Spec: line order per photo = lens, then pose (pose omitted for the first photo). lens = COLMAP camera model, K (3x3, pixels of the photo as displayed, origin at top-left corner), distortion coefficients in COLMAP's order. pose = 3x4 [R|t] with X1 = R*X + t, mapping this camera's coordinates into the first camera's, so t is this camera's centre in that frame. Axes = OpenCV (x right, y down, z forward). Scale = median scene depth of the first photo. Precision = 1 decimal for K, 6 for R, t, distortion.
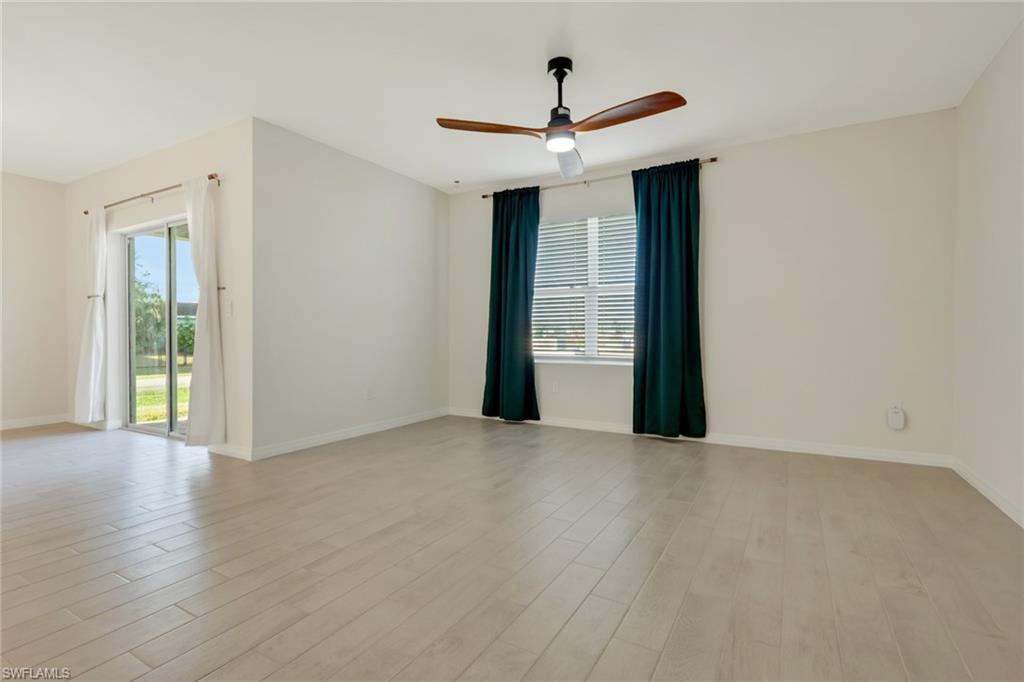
lens RADIAL K [[490.7, 0, 501.6], [0, 490.7, 338.5], [0, 0, 1]] dist [0.000343, 0.001023]
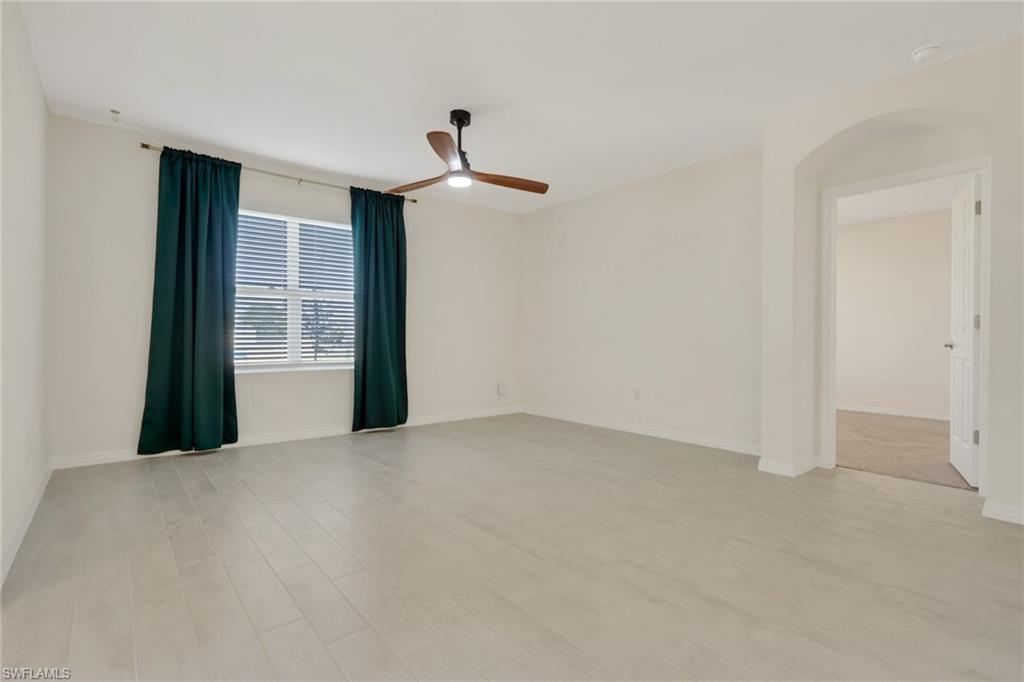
lens RADIAL K [[490.7, 0, 513.2], [0, 490.7, 343.8], [0, 0, 1]] dist [0.000343, 0.001023]
pose [[0.348312, -0.009229, 0.937333, -0.562266], [0.008167, 0.999943, 0.006811, -0.003197], [-0.937343, 0.005283, 0.348368, 0.274392]]
